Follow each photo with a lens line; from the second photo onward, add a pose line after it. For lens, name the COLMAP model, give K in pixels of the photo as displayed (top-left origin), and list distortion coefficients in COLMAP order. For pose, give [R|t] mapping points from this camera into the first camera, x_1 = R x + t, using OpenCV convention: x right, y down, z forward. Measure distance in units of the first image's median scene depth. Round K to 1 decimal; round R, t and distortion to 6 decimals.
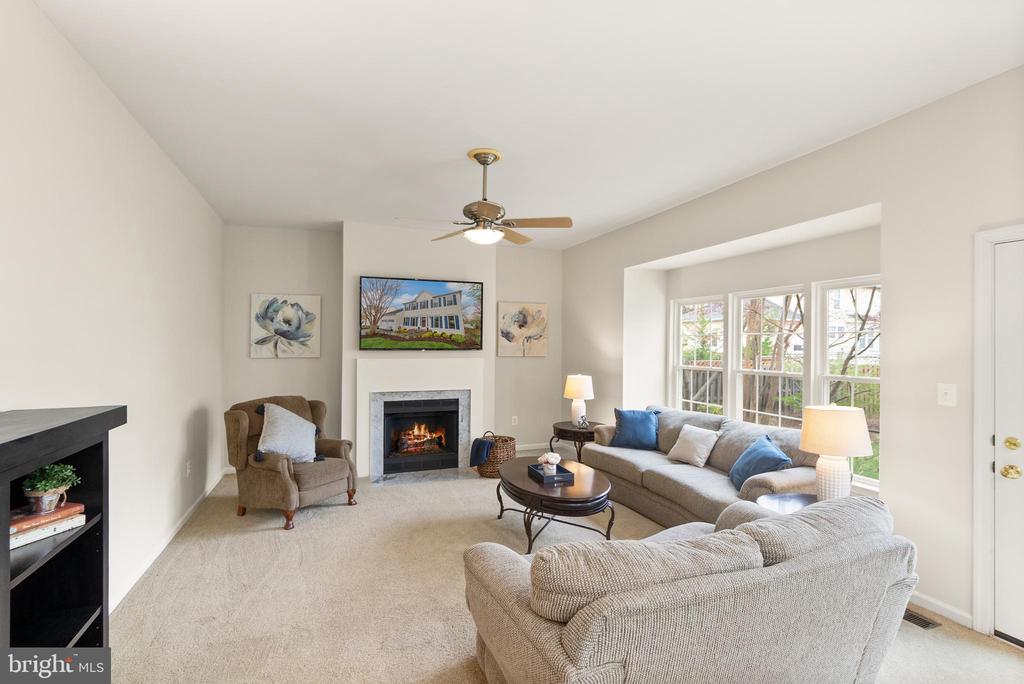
lens RADIAL K [[476.0, 0, 508.4], [0, 476.0, 337.8], [0, 0, 1]] dist [0.000837, 0.000733]
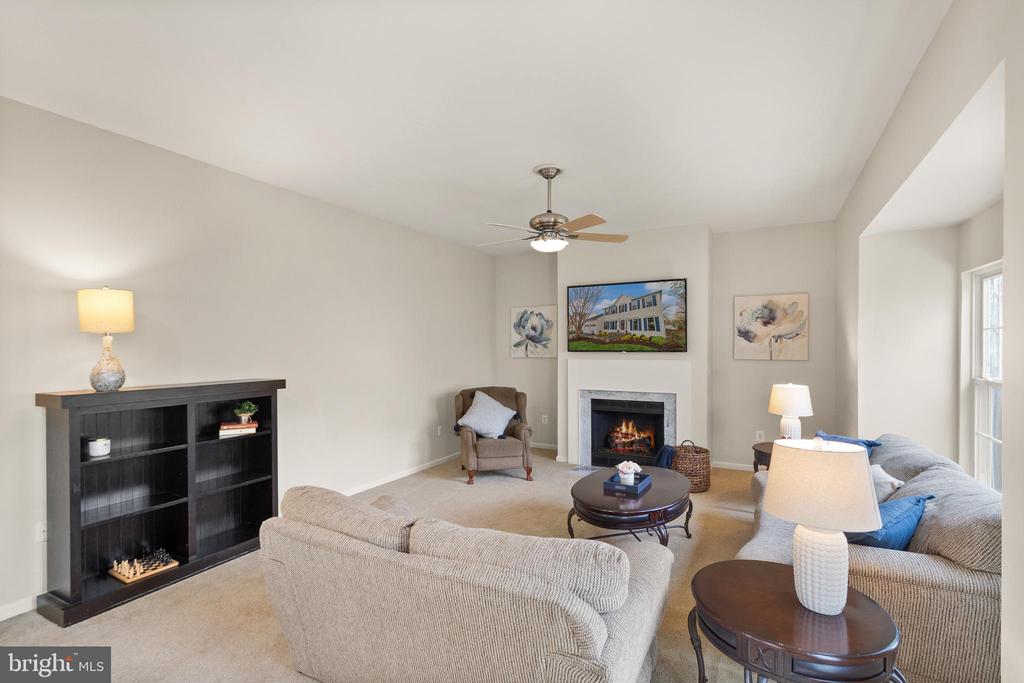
lens RADIAL K [[471.8, 0, 514.3], [0, 471.8, 352.7], [0, 0, 1]] dist [0.001253, 0.000188]
pose [[0.656818, 0.007592, -0.754011, 0.433792], [0.019069, 0.999462, 0.026674, -0.004729], [0.753808, -0.031898, 0.656320, 0.151901]]
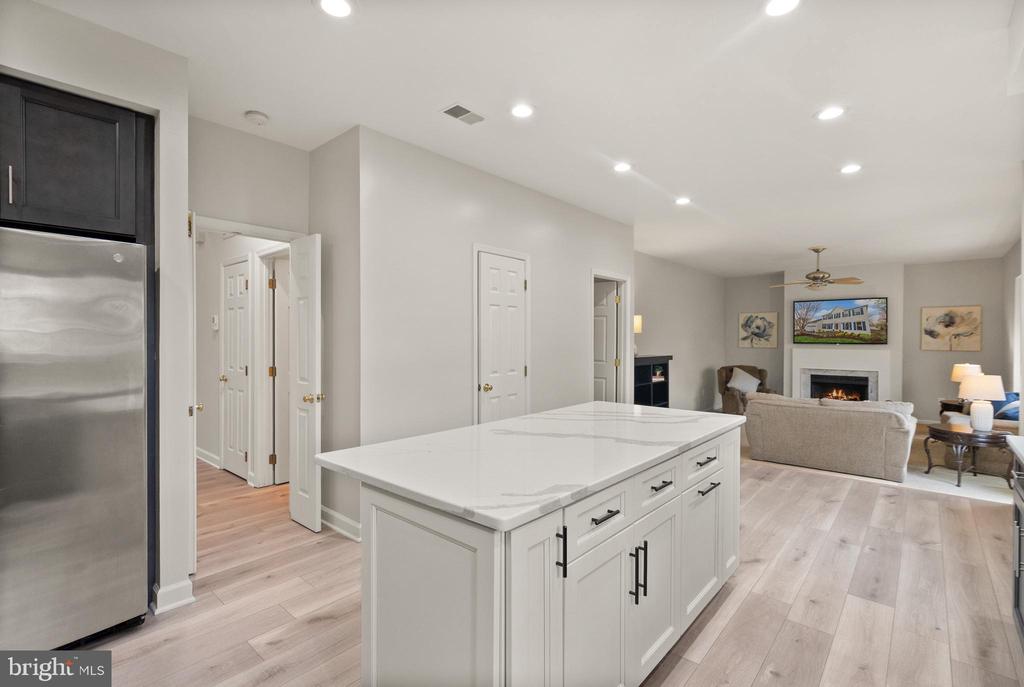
lens RADIAL K [[476.0, 0, 508.4], [0, 476.0, 339.3], [0, 0, 1]] dist [0.000837, 0.000733]
pose [[0.467545, 0.003890, -0.883961, 0.710787], [0.014456, 0.999823, 0.012046, -0.025159], [0.883851, -0.018411, 0.467406, -0.711223]]
